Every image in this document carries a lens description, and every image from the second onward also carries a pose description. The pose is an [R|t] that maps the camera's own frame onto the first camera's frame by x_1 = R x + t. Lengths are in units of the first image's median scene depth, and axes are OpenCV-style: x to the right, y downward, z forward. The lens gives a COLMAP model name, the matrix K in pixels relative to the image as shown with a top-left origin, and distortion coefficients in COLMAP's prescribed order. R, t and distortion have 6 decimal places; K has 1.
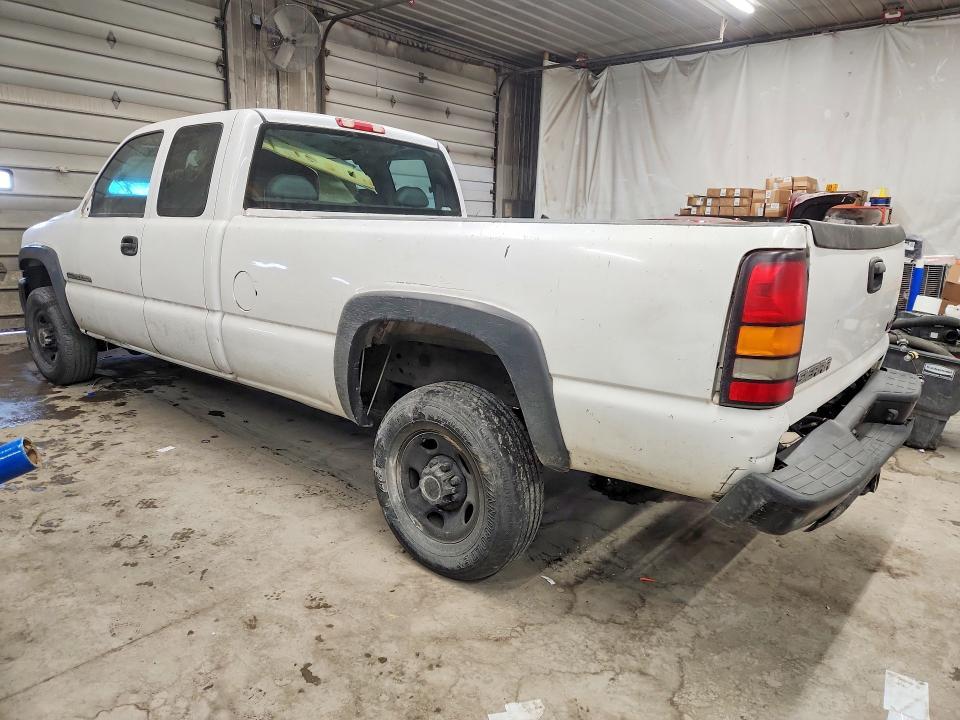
lens RADIAL K [[650.6, 0, 480.6], [0, 650.6, 353.8], [0, 0, 1]] dist [0.036563, -0.023785]
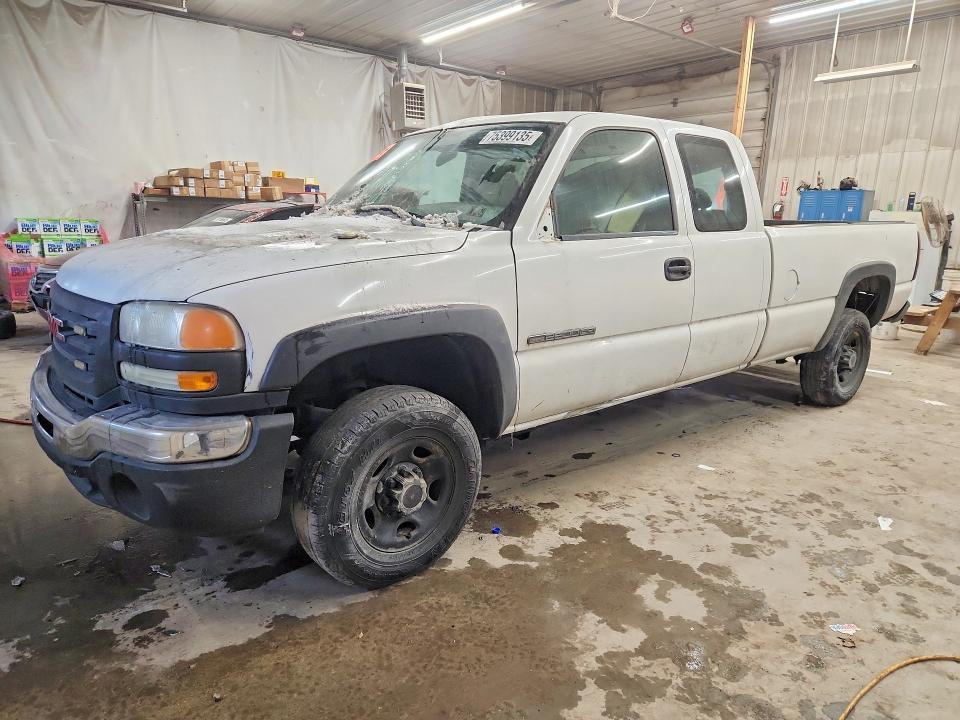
lens RADIAL K [[650.6, 0, 480.4], [0, 650.6, 369.8], [0, 0, 1]] dist [0.036563, -0.023785]
pose [[0.173981, -0.255394, 0.951054, -1.378516], [0.181941, 0.957493, 0.223840, -0.266728], [-0.967796, 0.134092, 0.213052, 1.053927]]
